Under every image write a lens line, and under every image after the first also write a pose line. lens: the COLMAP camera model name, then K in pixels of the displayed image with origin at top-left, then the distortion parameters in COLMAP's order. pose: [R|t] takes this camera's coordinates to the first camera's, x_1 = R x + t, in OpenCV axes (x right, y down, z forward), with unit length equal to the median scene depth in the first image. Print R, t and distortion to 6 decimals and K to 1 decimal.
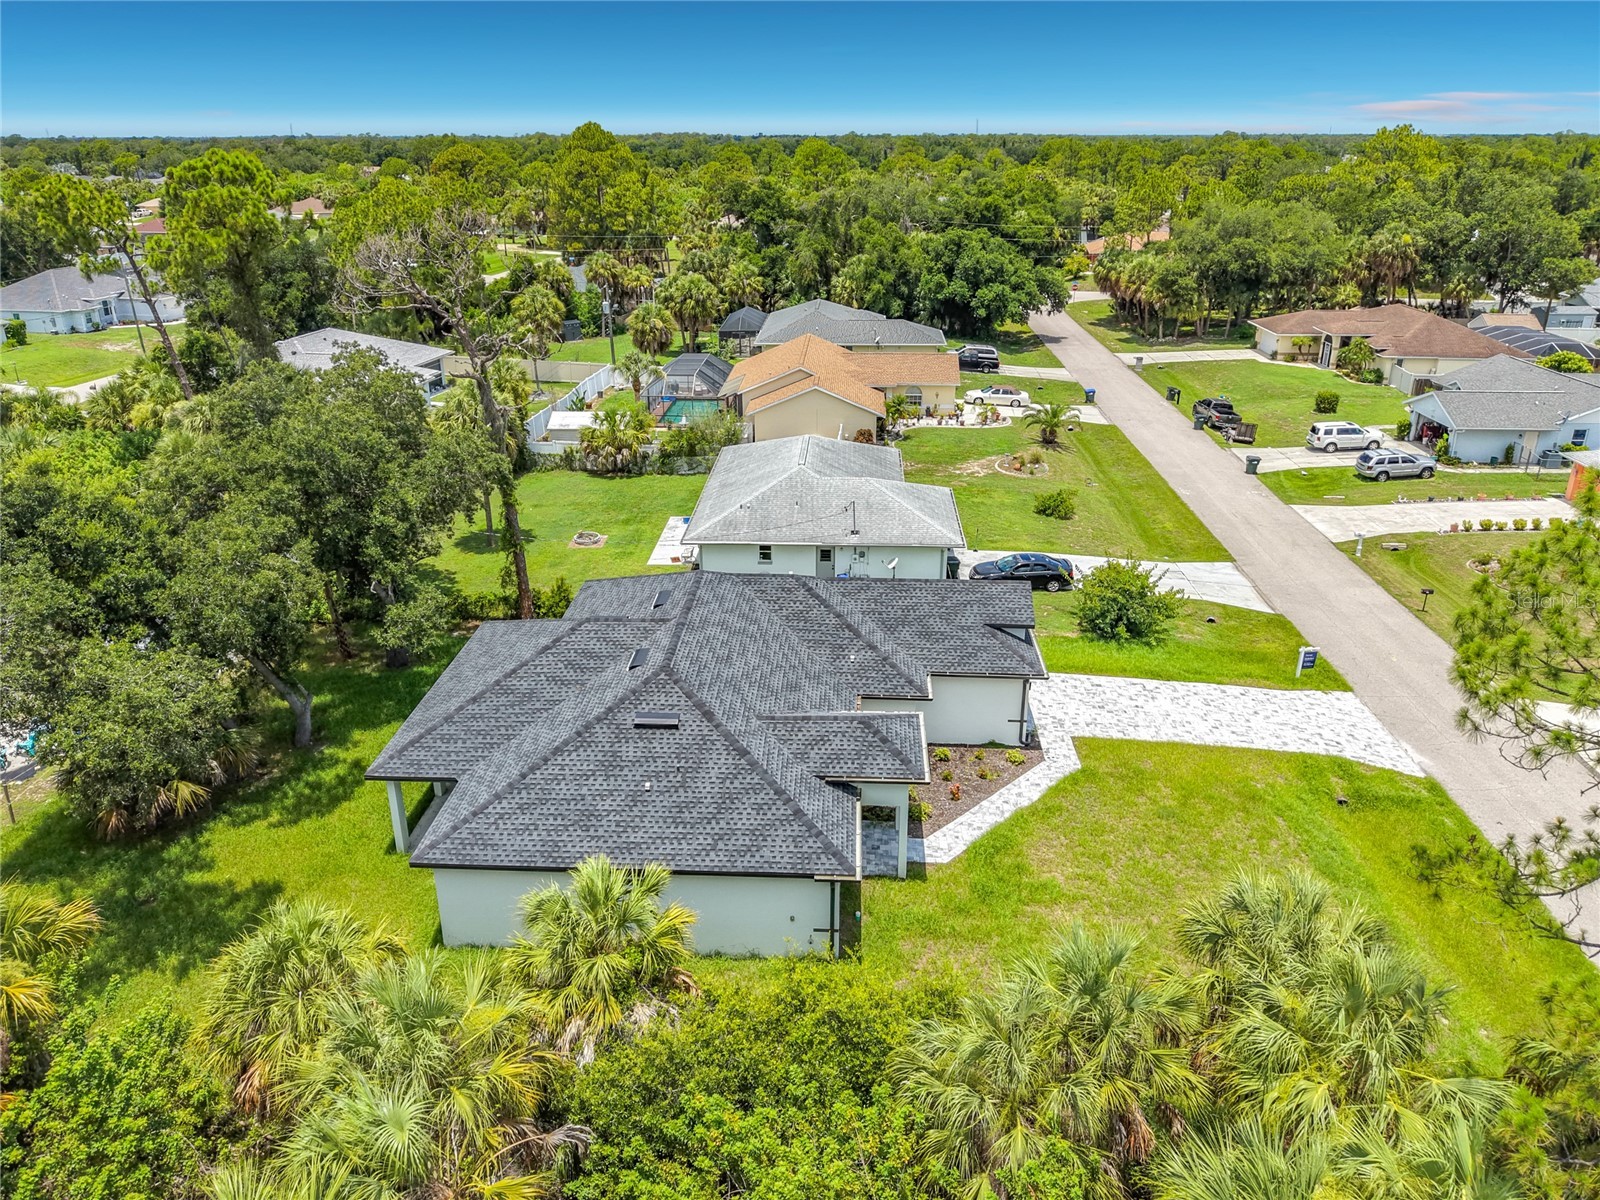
lens RADIAL K [[1123.9, 0, 802.8], [0, 1123.9, 549.8], [0, 0, 1]] dist [0.005421, -0.004935]
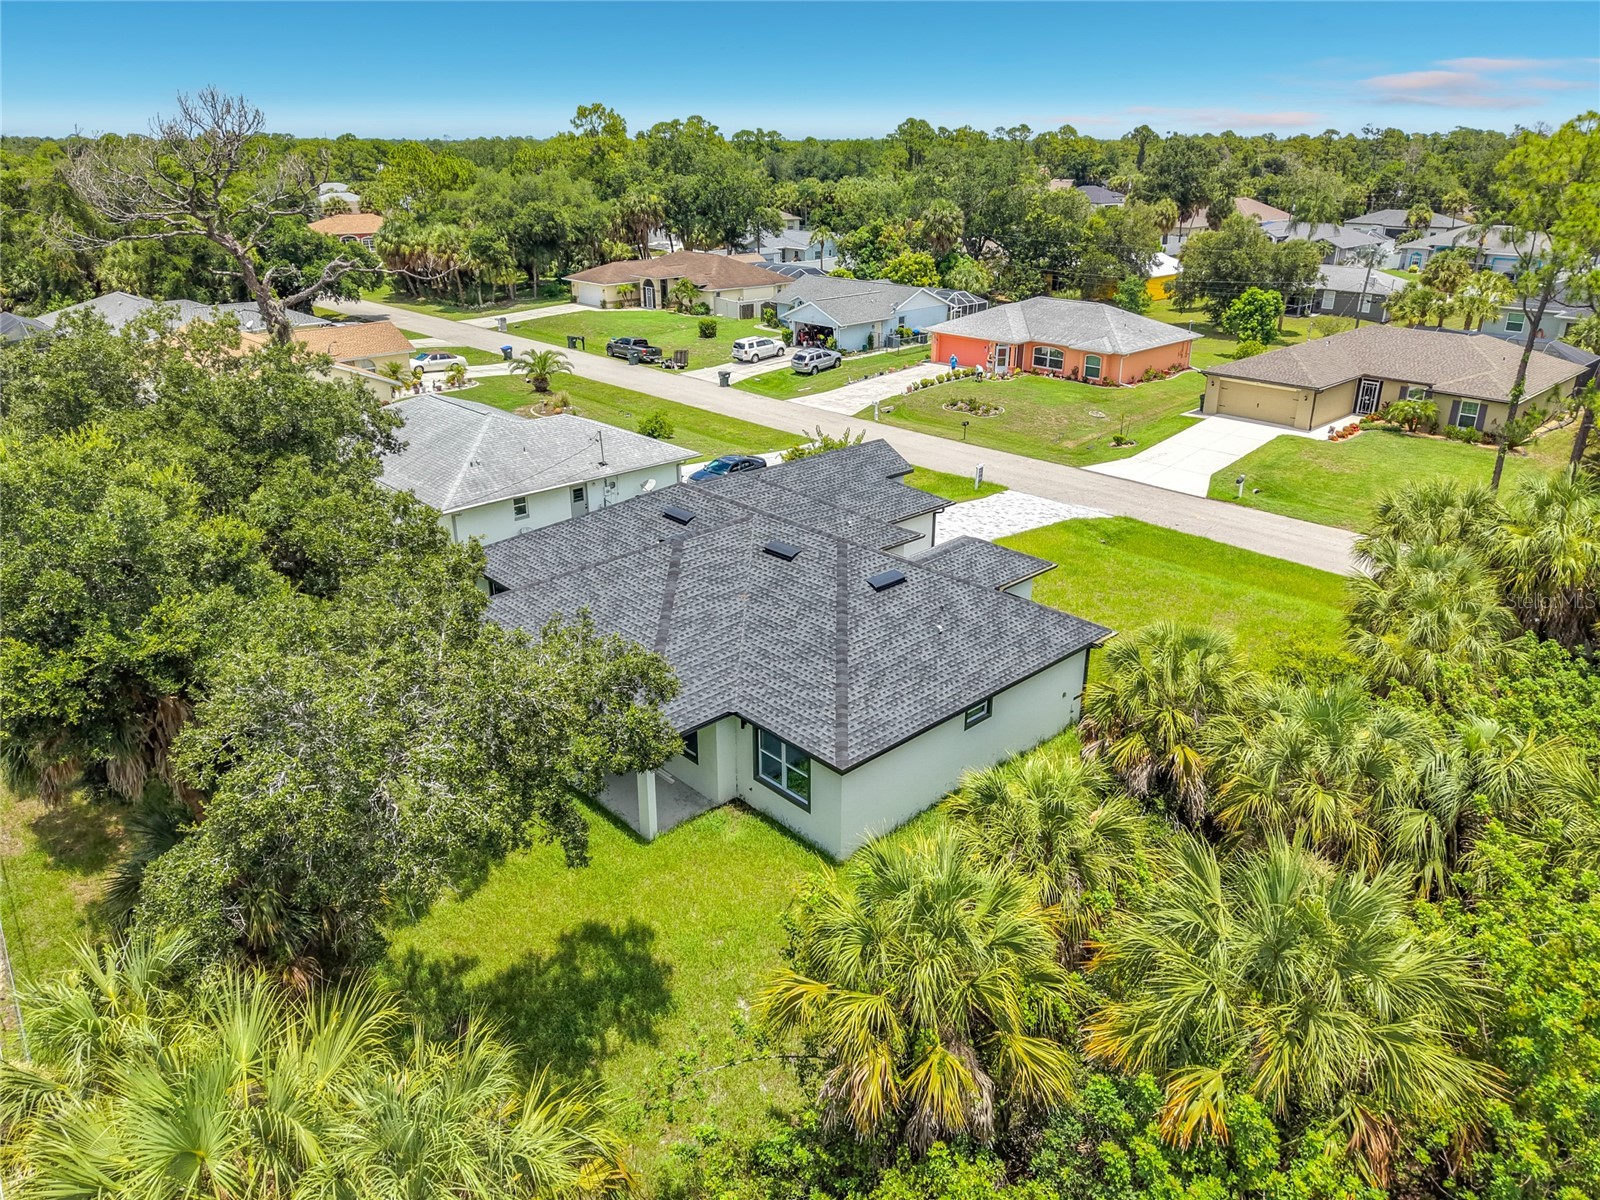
lens RADIAL K [[1092.6, 0, 797.8], [0, 1092.6, 566.9], [0, 0, 1]] dist [0.070576, -0.086185]
pose [[0.697953, -0.257982, 0.668062, -0.341081], [0.248760, 0.962109, 0.111642, 0.004449], [-0.671550, 0.088266, 0.735683, 0.132623]]
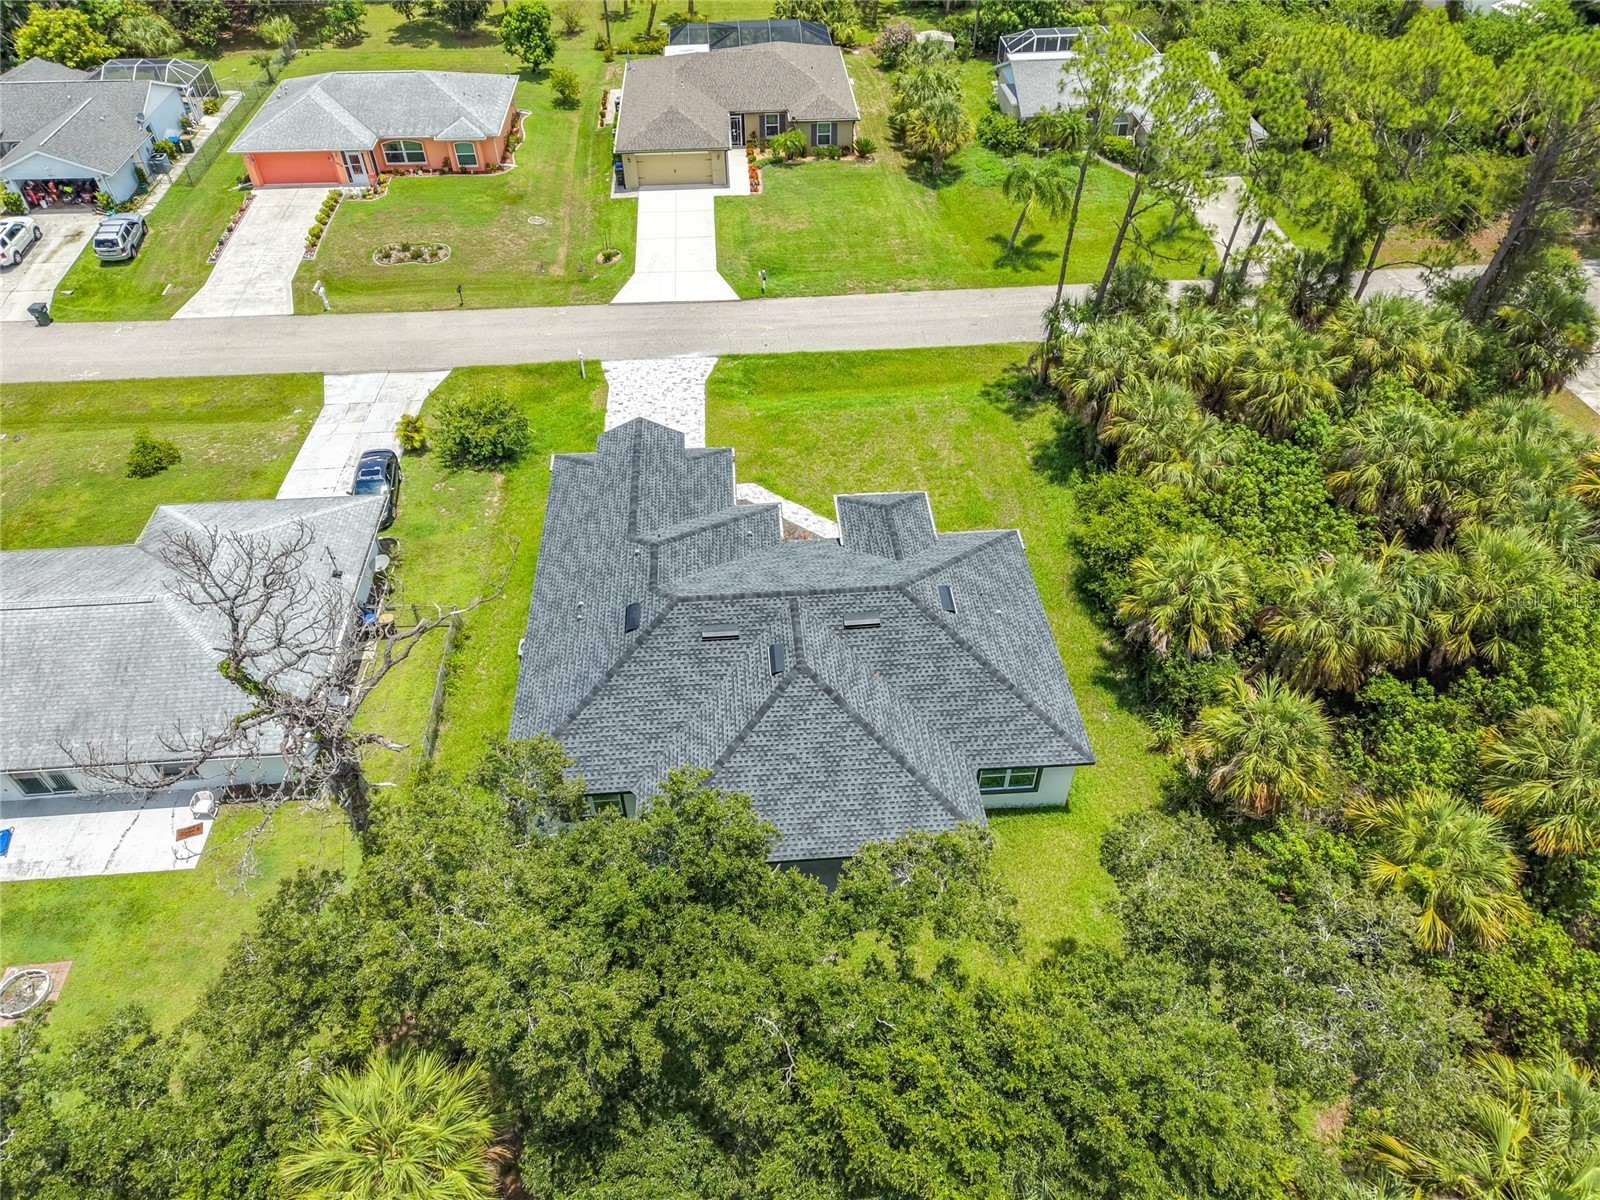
lens RADIAL K [[1086.7, 0, 800.2], [0, 1086.7, 553.3], [0, 0, 1]] dist [0.046816, -0.017794]
pose [[-0.116949, -0.668516, 0.734445, -0.389562], [0.350197, 0.664260, 0.660395, -0.297732], [-0.929347, 0.334433, 0.156427, 0.385517]]
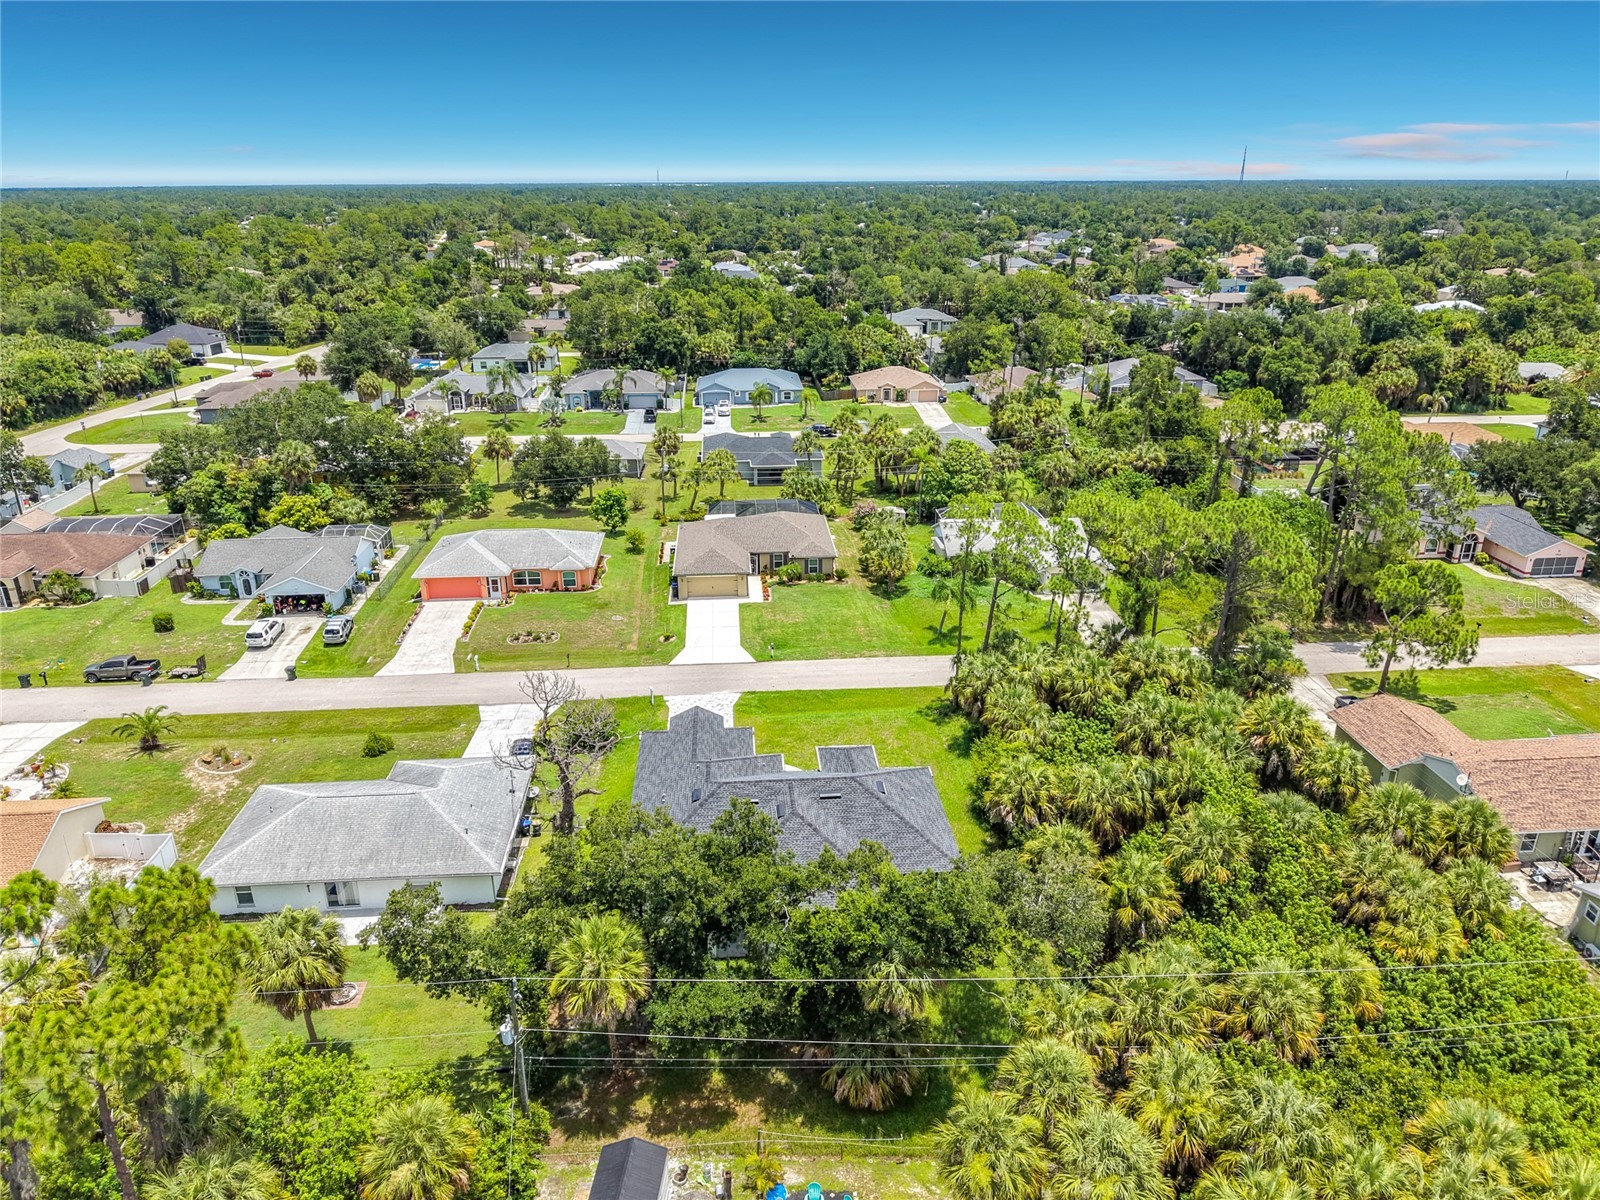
lens RADIAL K [[1098.0, 0, 800.0], [0, 1098.0, 600.0], [0, 0, 1]] dist [0.040966, -0.069762]
pose [[-0.115876, -0.355065, 0.927632, -0.775146], [0.351277, 0.858919, 0.372644, -0.397917], [-0.929073, 0.369036, 0.025199, 0.390394]]
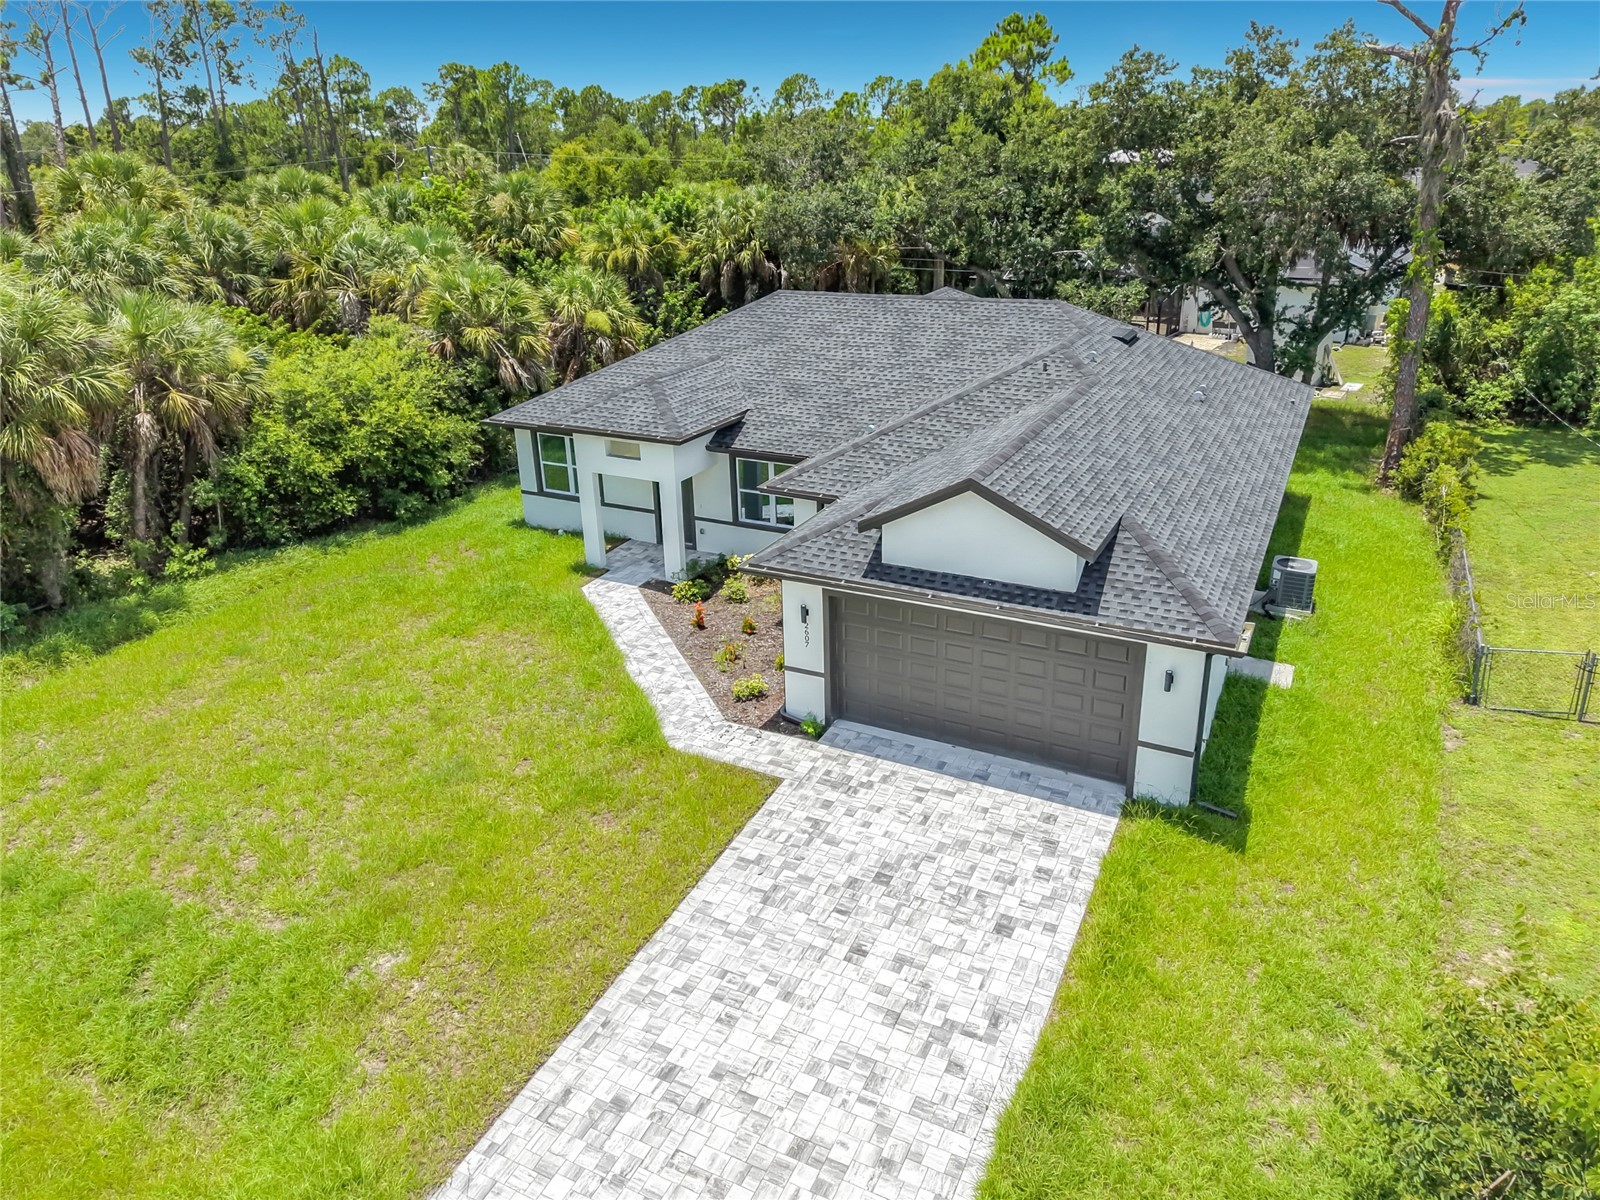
lens RADIAL K [[1098.8, 0, 799.8], [0, 1098.8, 539.5], [0, 0, 1]] dist [0.037021, 0.002704]
pose [[-0.407465, 0.318595, -0.855844, 0.306267], [-0.300248, 0.838334, 0.455024, -0.060781], [0.862452, 0.442372, -0.245934, 0.563770]]
